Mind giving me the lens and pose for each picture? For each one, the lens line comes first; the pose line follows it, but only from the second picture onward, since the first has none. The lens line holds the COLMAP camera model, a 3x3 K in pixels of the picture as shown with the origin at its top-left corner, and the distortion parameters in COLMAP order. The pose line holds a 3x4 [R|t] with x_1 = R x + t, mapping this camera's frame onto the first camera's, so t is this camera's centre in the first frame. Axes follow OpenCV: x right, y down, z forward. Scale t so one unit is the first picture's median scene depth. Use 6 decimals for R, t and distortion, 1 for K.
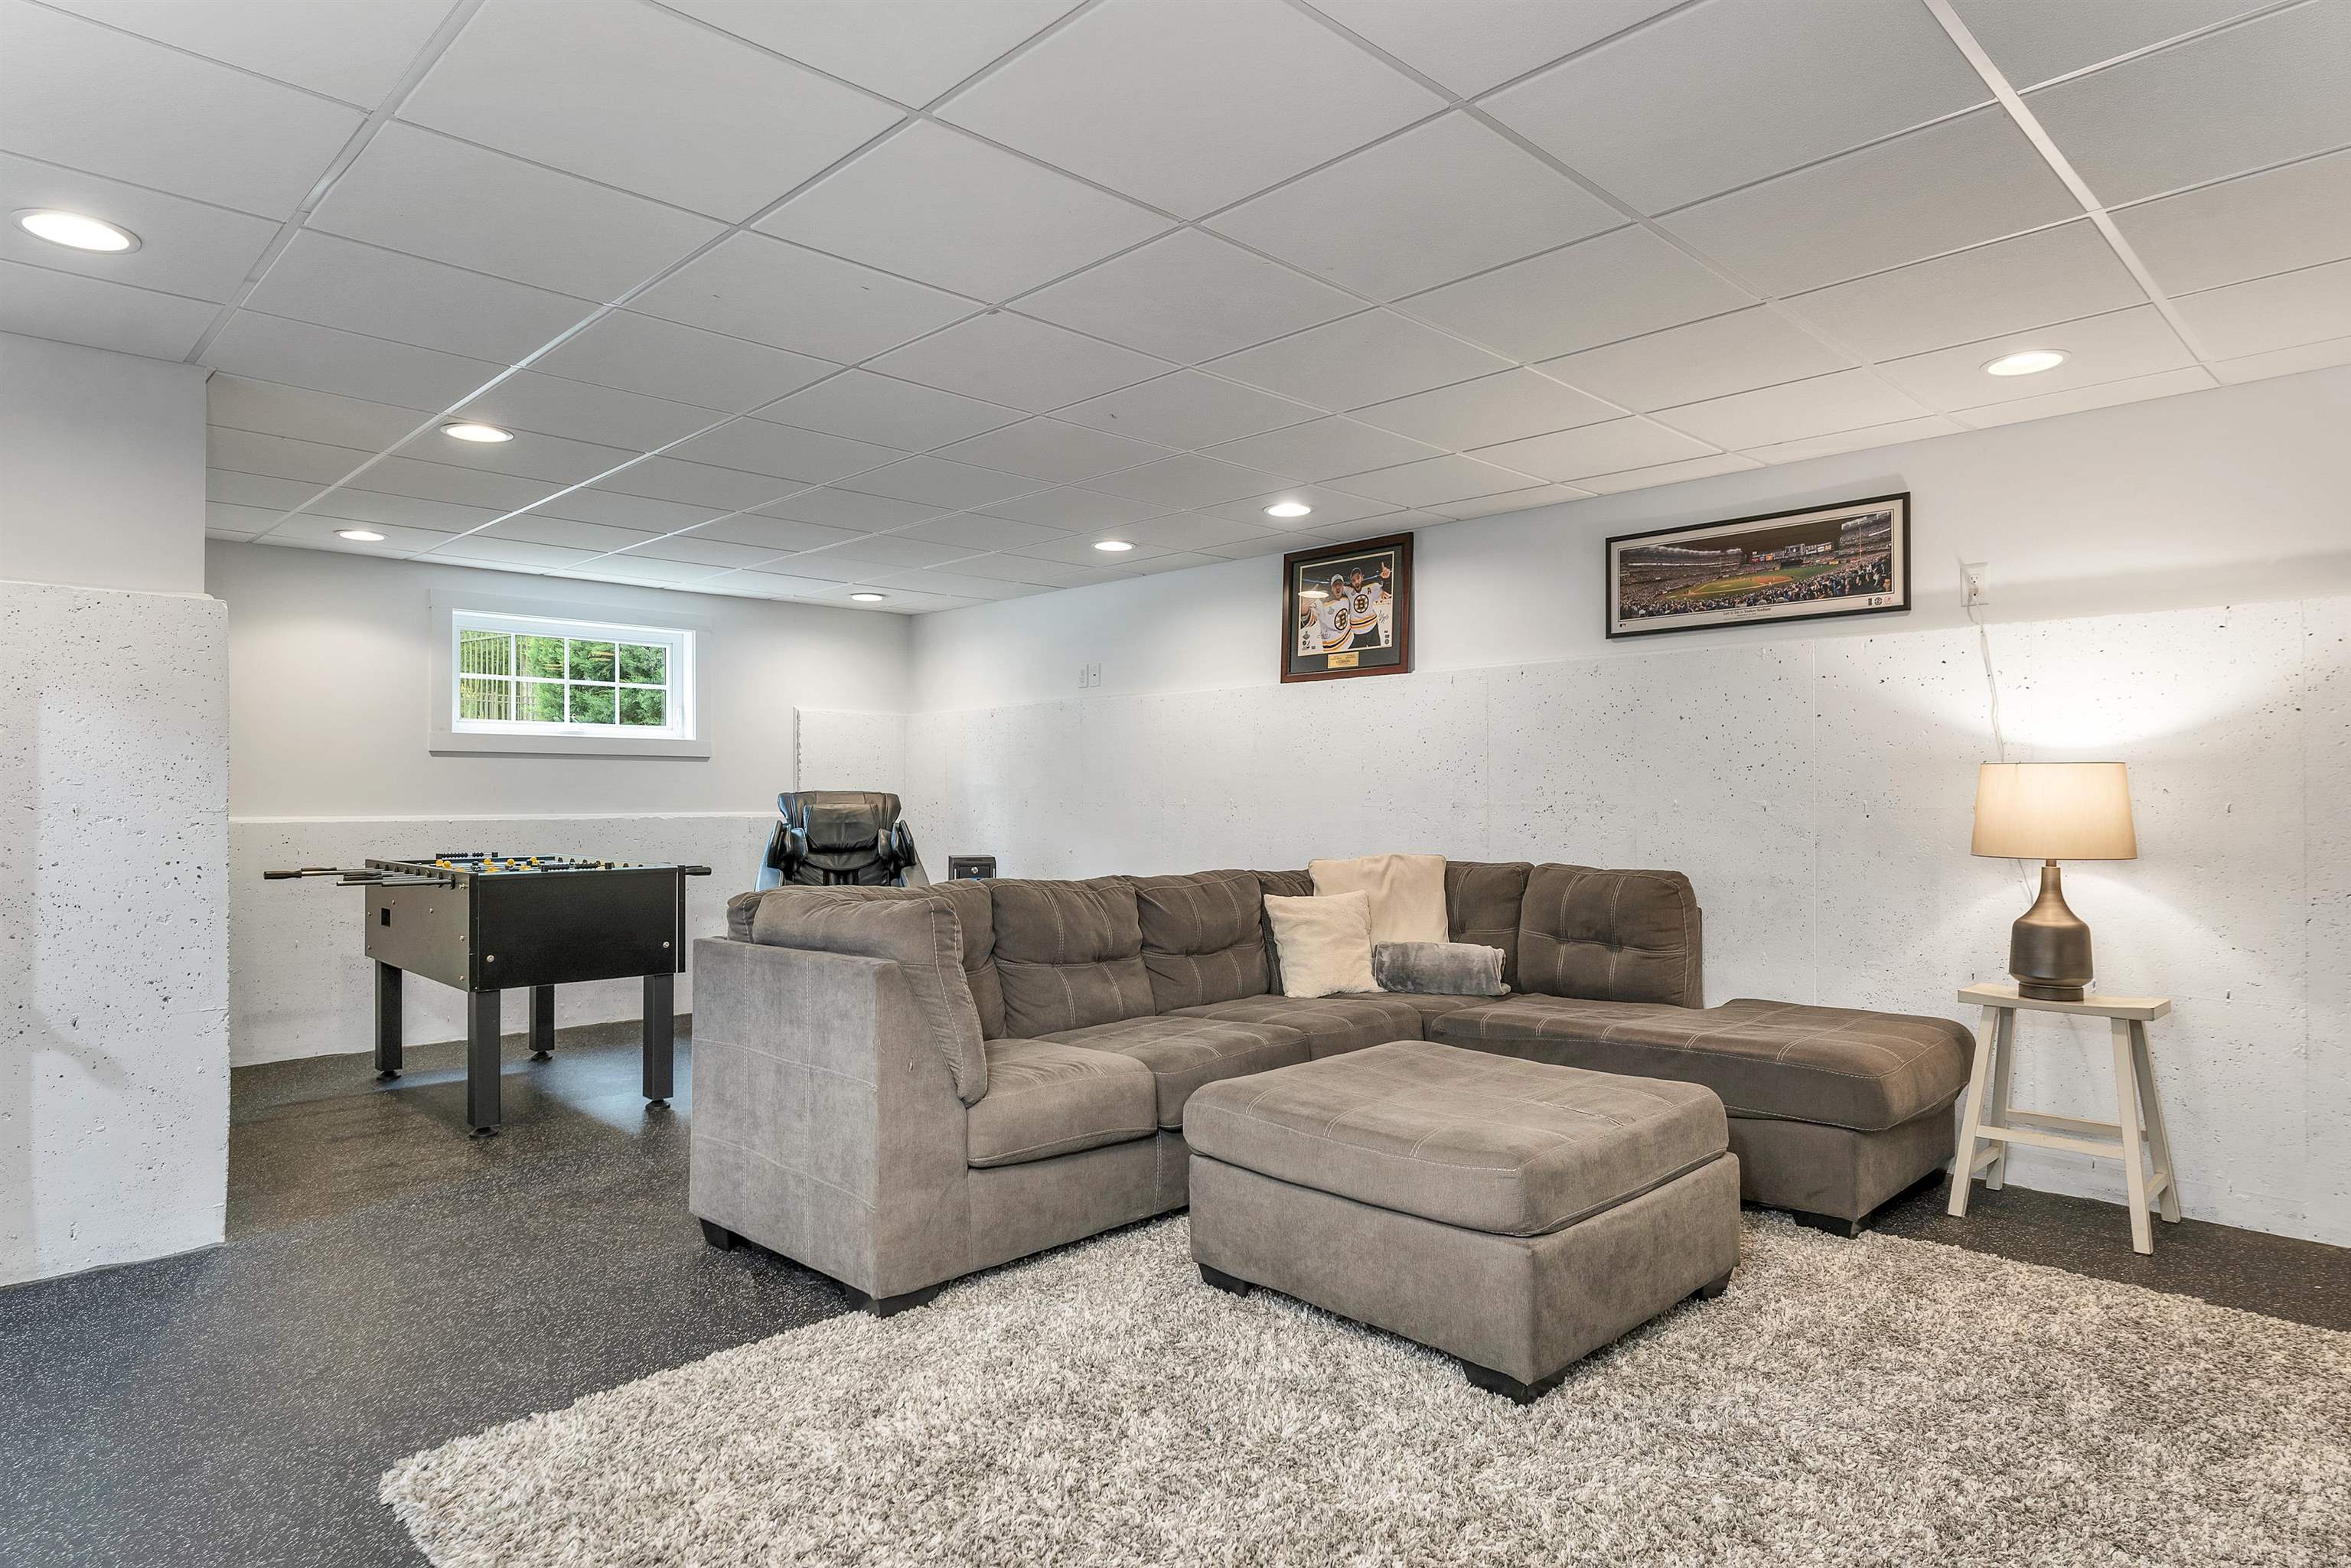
lens RADIAL K [[1346.5, 0, 1171.8], [0, 1346.5, 779.6], [0, 0, 1]] dist [-0.000090, -0.000061]
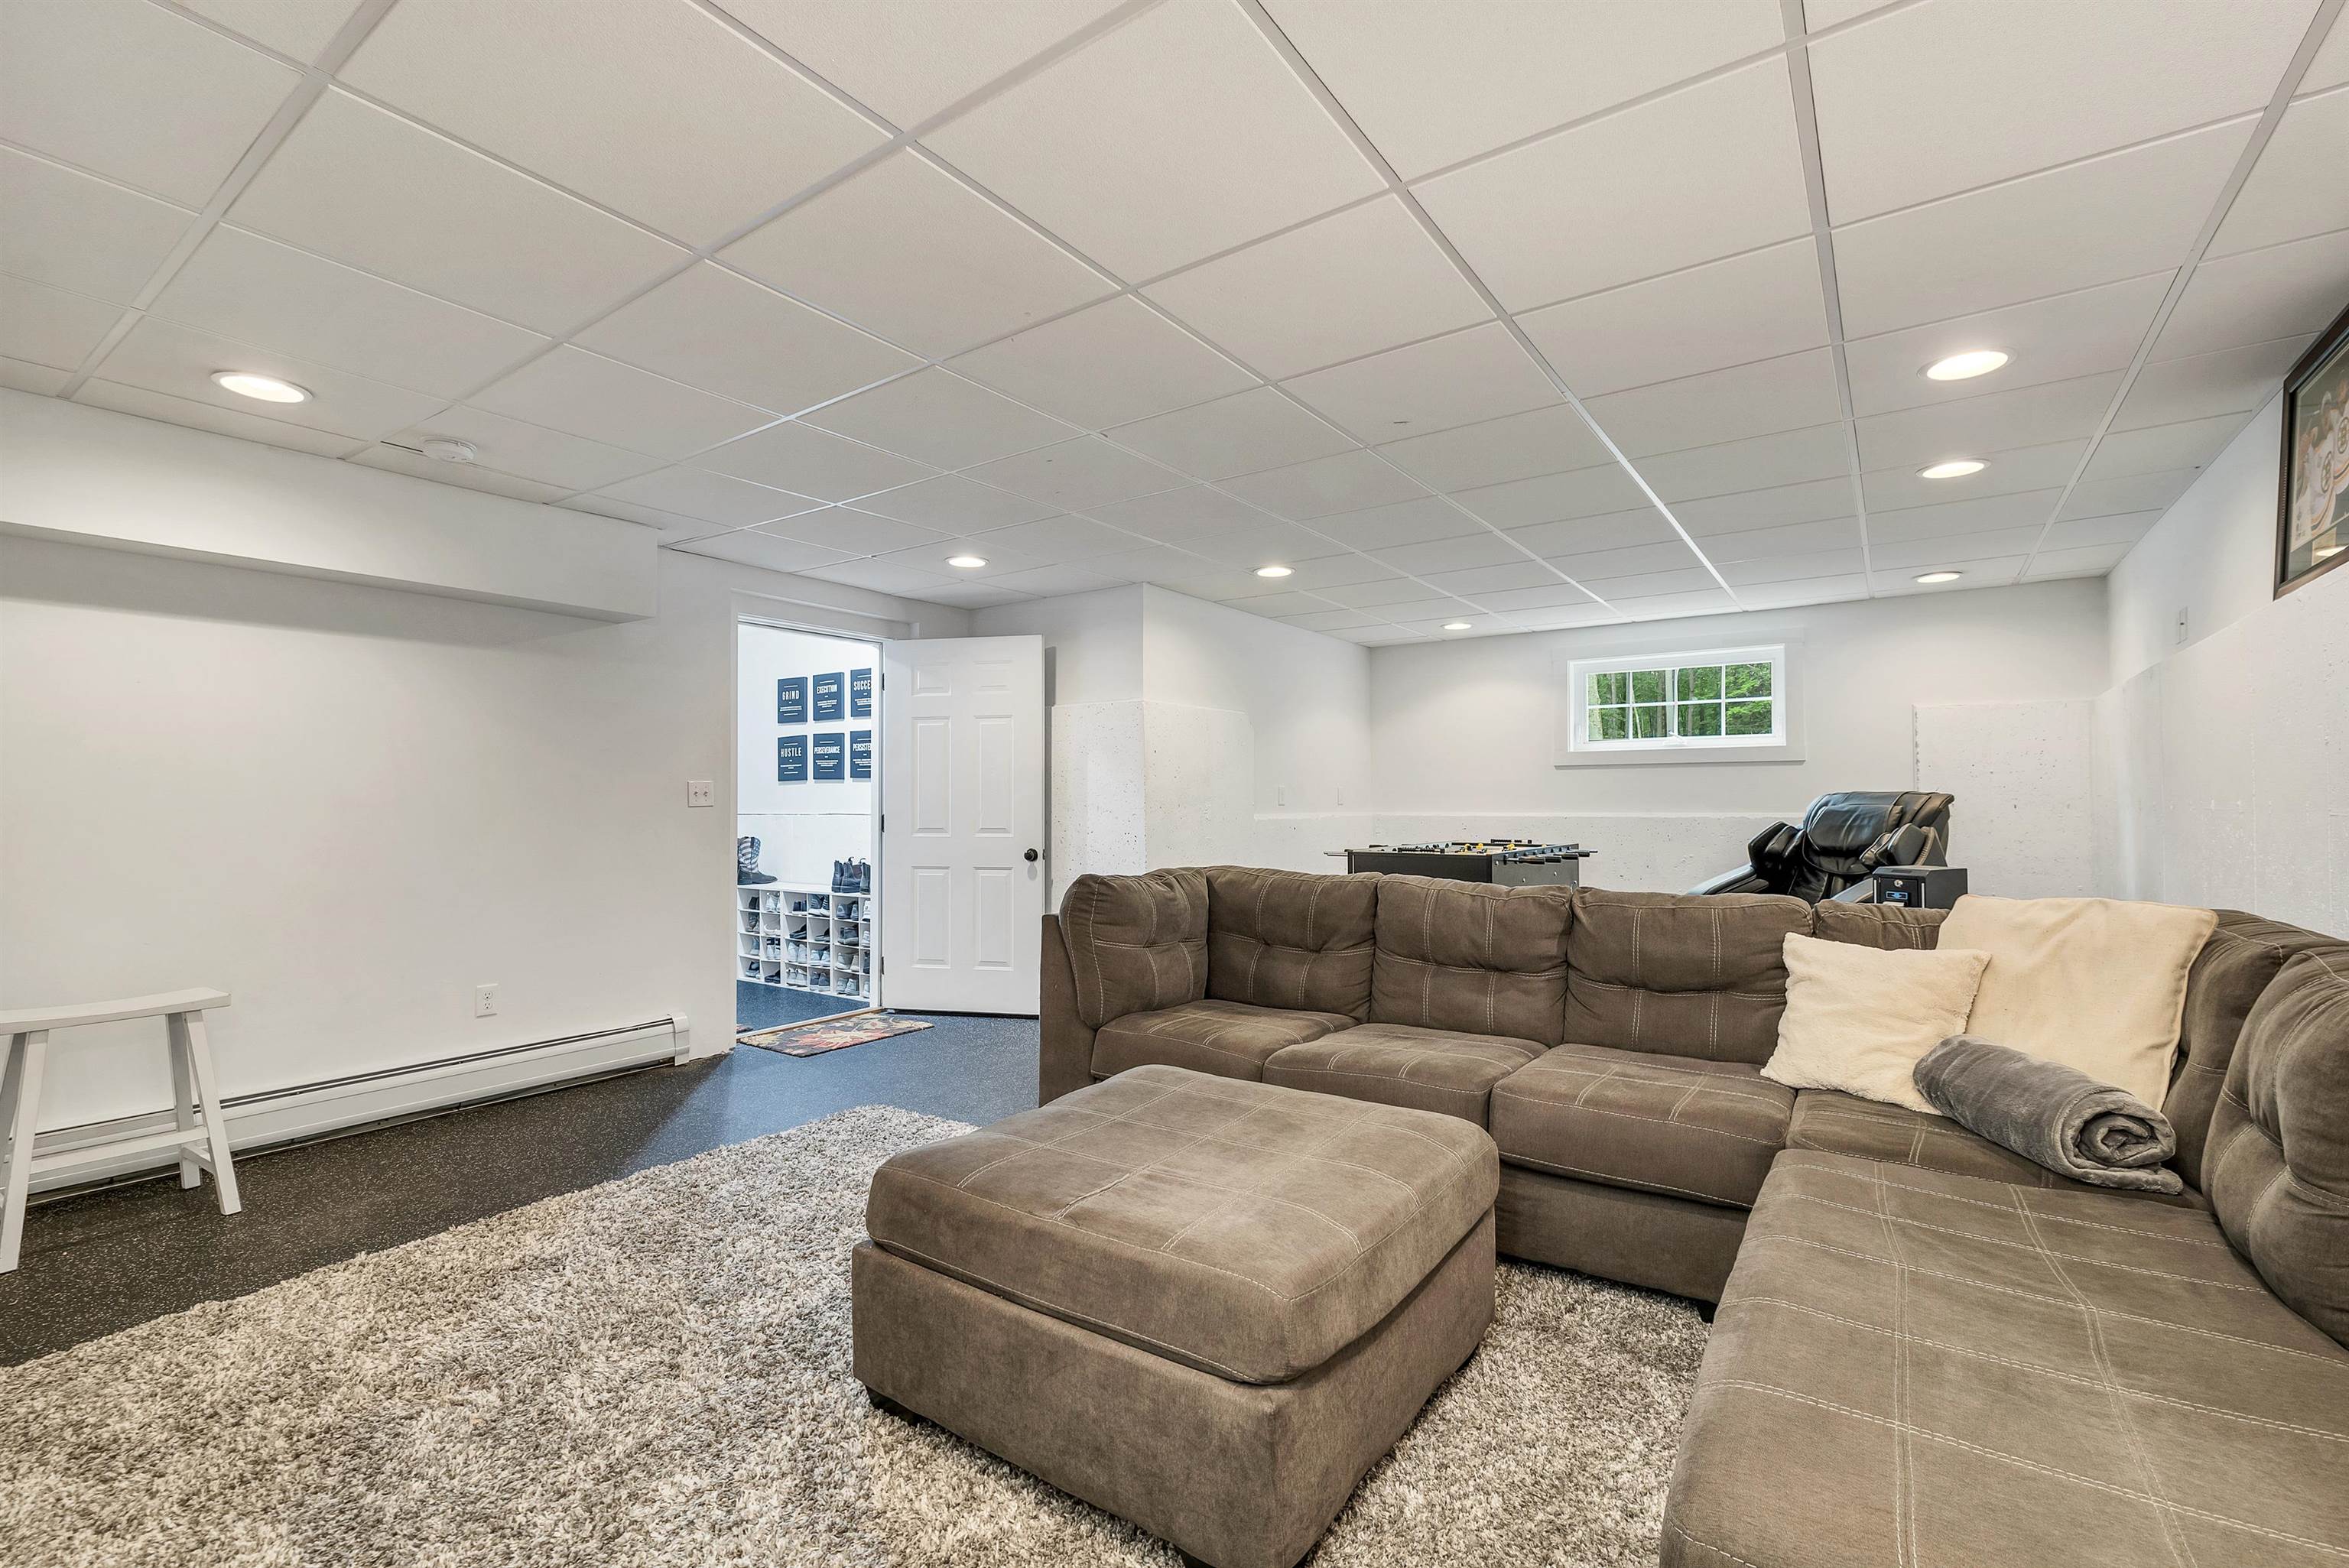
lens RADIAL K [[1024.7, 0, 1170.2], [0, 1024.7, 807.1], [0, 0, 1]] dist [-0.001028, -0.000080]
pose [[0.170626, 0.006032, -0.985317, 0.397271], [0.017482, 0.999805, 0.009148, 0.004143], [0.985181, -0.018786, 0.170487, 0.404849]]
